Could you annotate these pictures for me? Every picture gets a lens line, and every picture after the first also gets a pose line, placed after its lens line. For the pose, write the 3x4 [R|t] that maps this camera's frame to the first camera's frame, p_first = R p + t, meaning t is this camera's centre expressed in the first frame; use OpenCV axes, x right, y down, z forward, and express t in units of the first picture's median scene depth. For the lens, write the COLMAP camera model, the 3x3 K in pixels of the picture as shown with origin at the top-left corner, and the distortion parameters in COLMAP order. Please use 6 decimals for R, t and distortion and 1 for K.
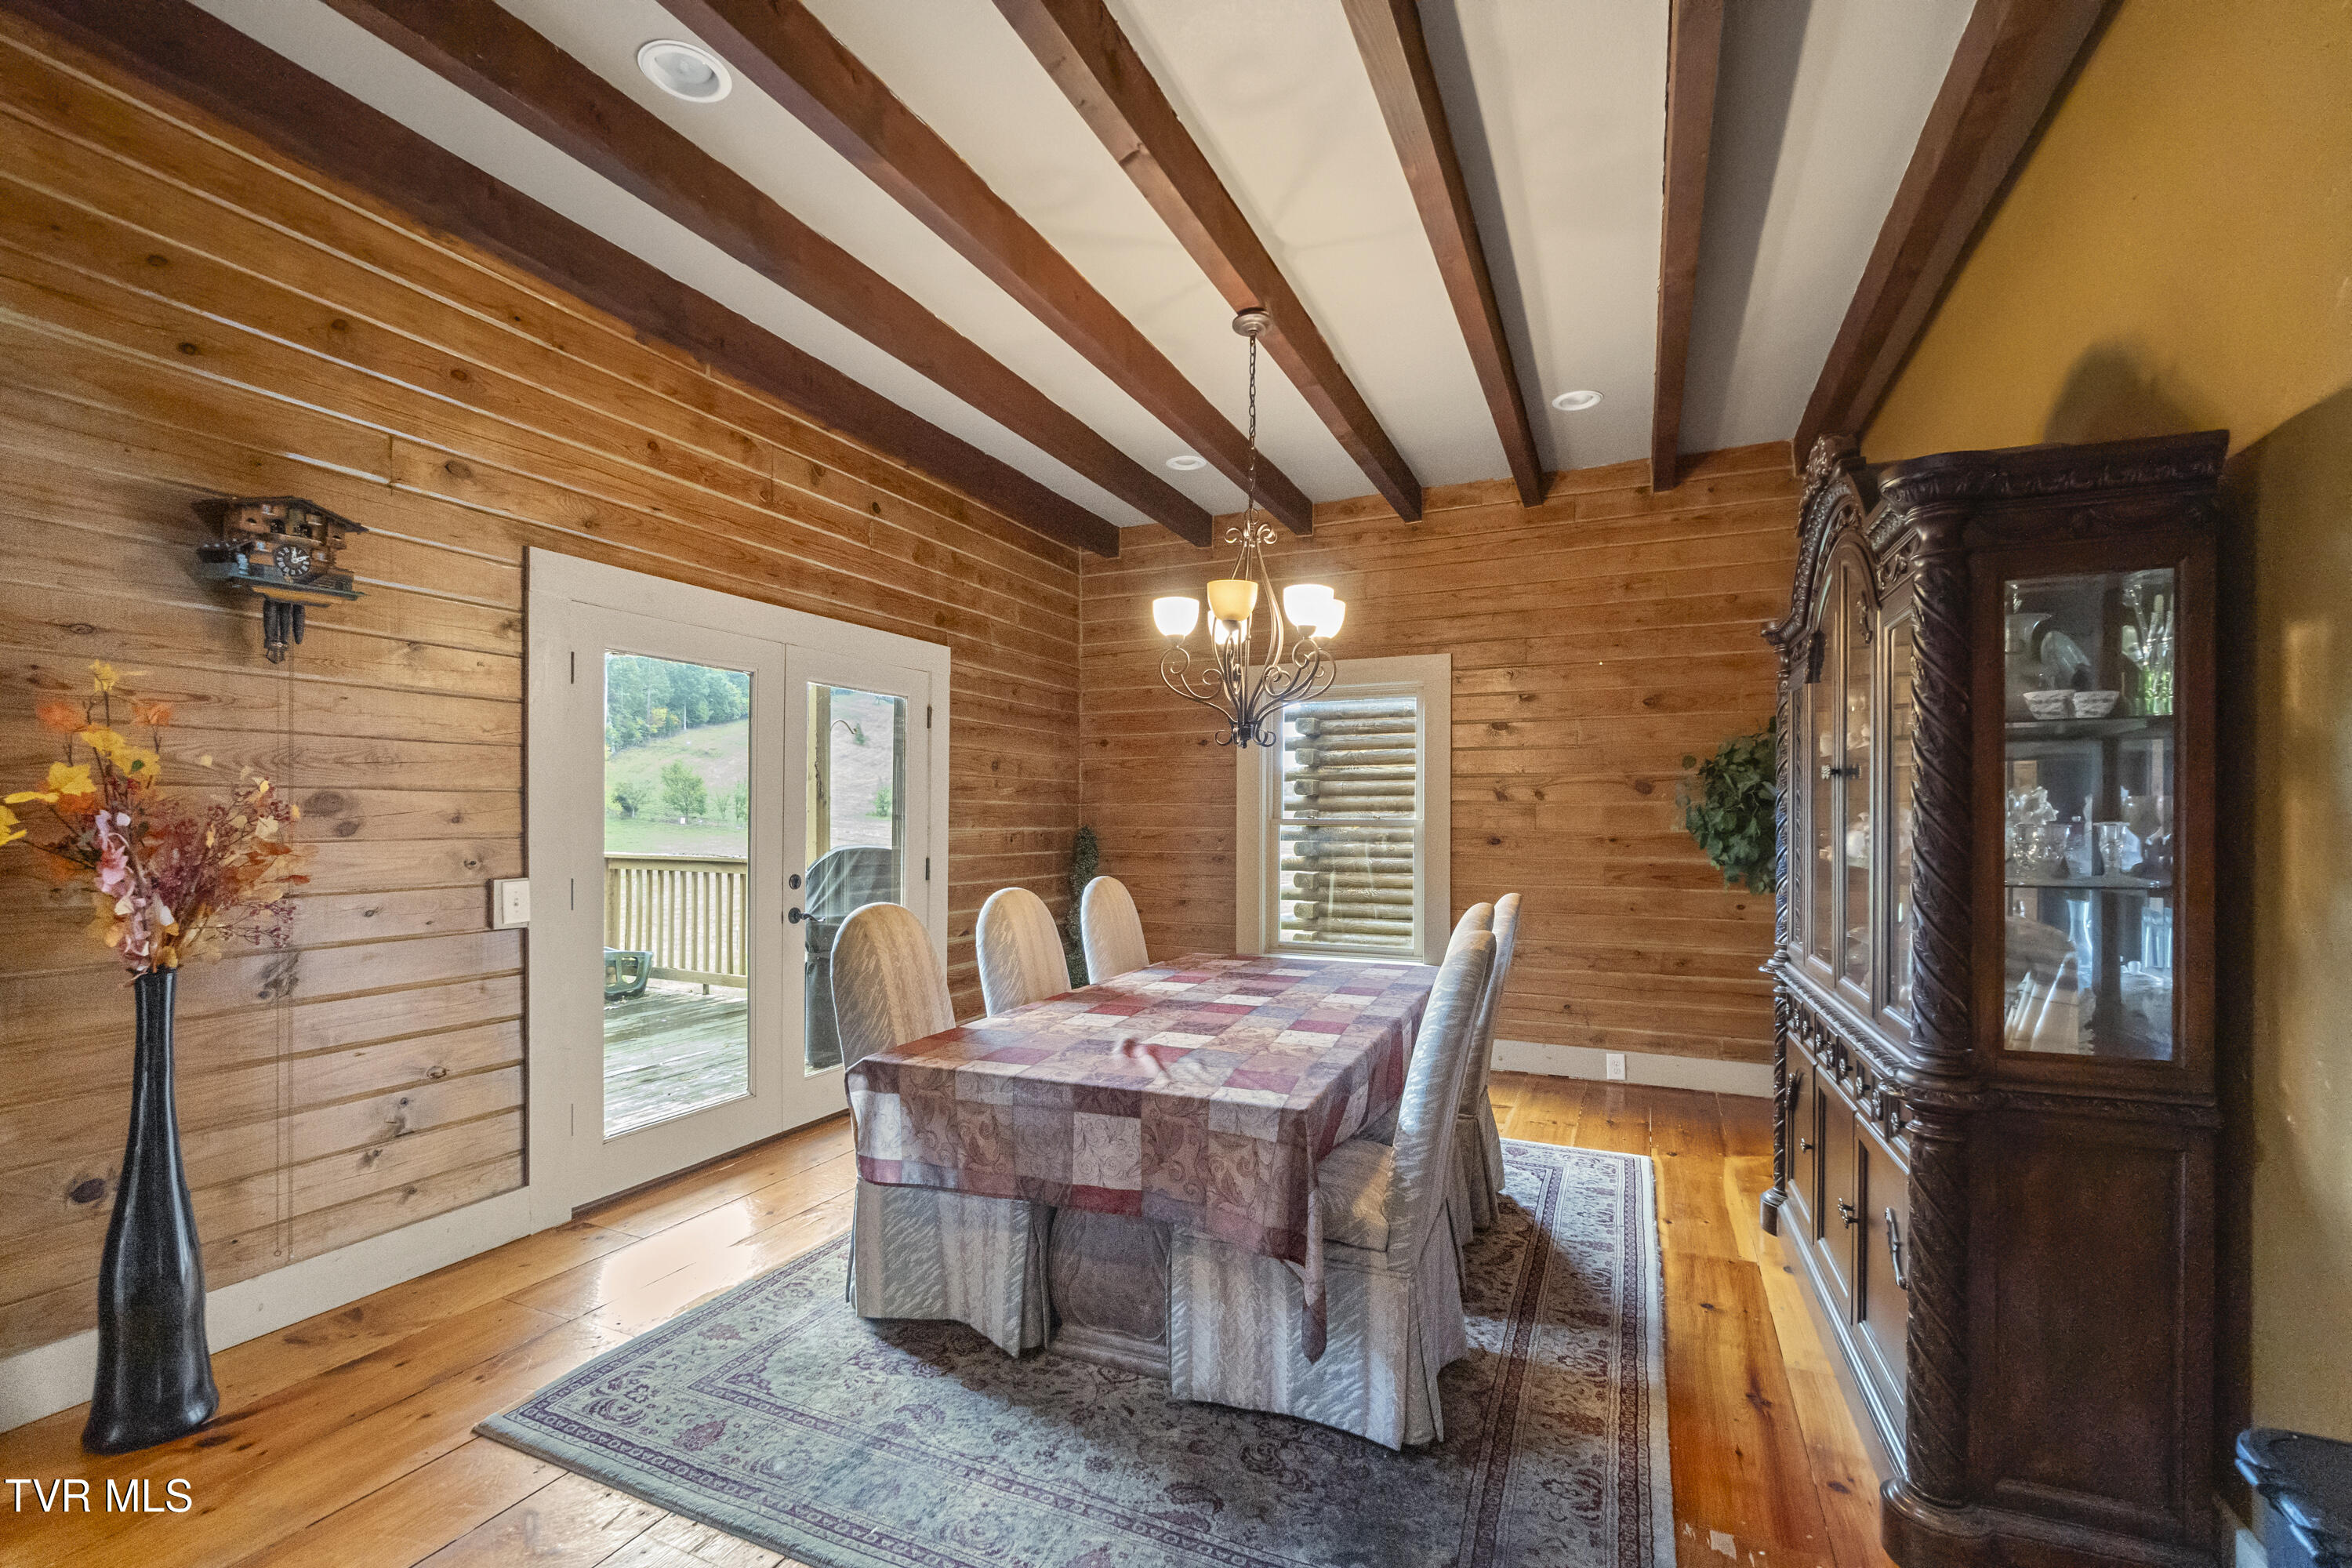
lens RADIAL K [[1026.2, 0, 1188.4], [0, 1026.2, 808.7], [0, 0, 1]] dist [-0.004686, 0.002233]
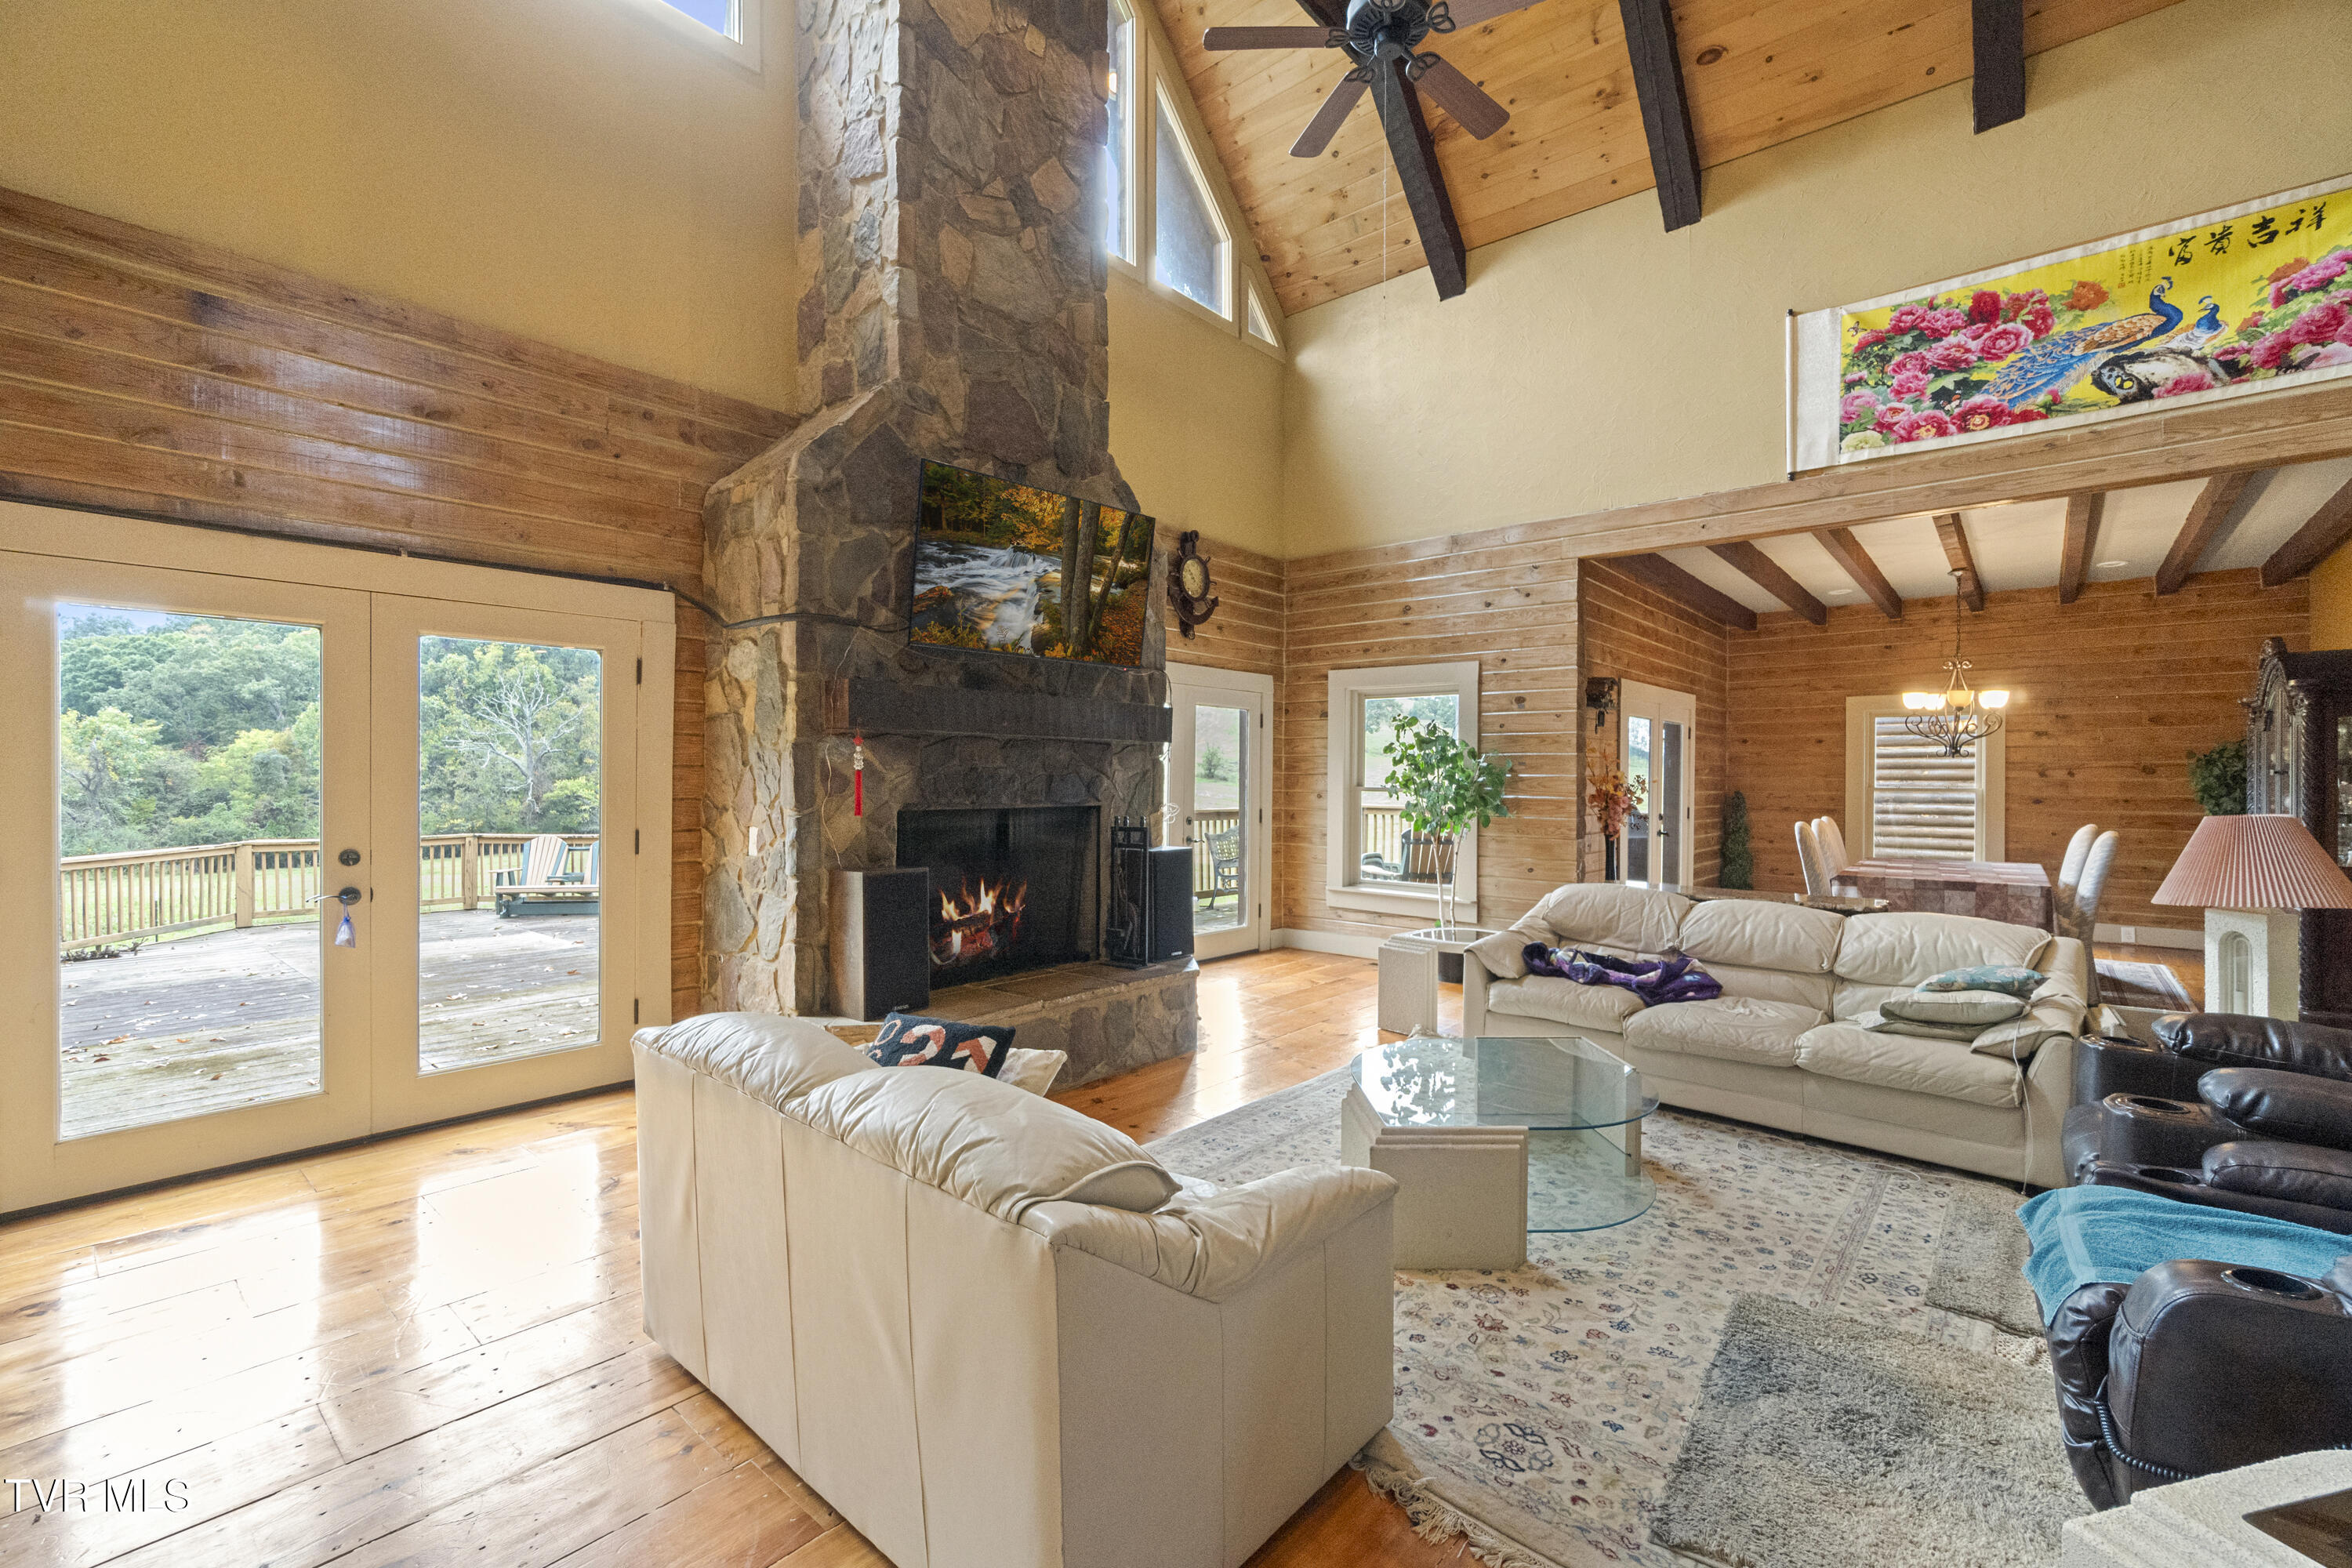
lens RADIAL K [[1026.2, 0, 1181.9], [0, 1026.2, 767.0], [0, 0, 1]] dist [-0.004686, 0.002233]
pose [[0.958649, -0.000010, -0.284590, -0.776250], [-0.001100, 0.999992, -0.003738, -0.024201], [0.284588, 0.003896, 0.958642, -1.375278]]
